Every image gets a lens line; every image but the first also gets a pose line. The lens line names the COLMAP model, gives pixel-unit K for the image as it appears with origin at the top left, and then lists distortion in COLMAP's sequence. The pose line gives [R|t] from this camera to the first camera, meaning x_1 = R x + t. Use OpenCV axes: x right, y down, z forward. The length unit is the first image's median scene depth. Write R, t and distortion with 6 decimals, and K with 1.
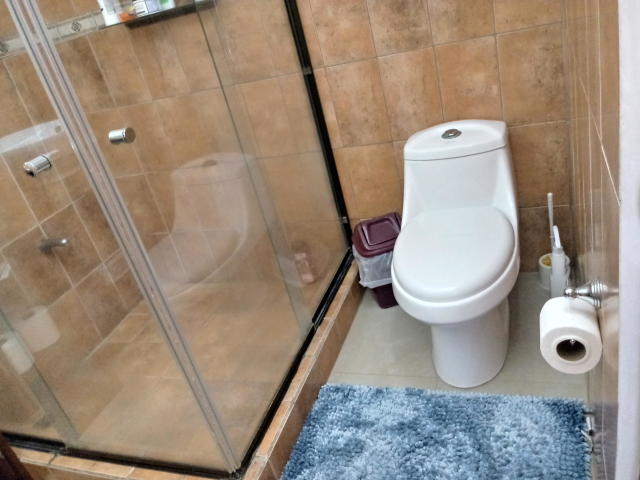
lens RADIAL K [[523.4, 0, 320.0], [0, 523.4, 240.0], [0, 0, 1]] dist [0.014725, 0.001552]
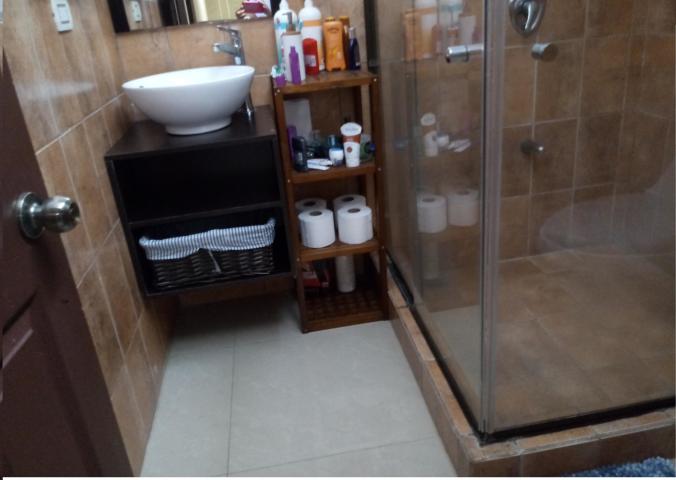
lens RADIAL K [[535.8, 0, 338.0], [0, 535.8, 240.0], [0, 0, 1]] dist [-0.024474, -0.004463]
pose [[0.469347, 0.538117, -0.700102, 0.126514], [-0.421374, 0.833248, 0.357968, -0.051554], [0.775988, 0.126993, 0.617831, 0.100811]]
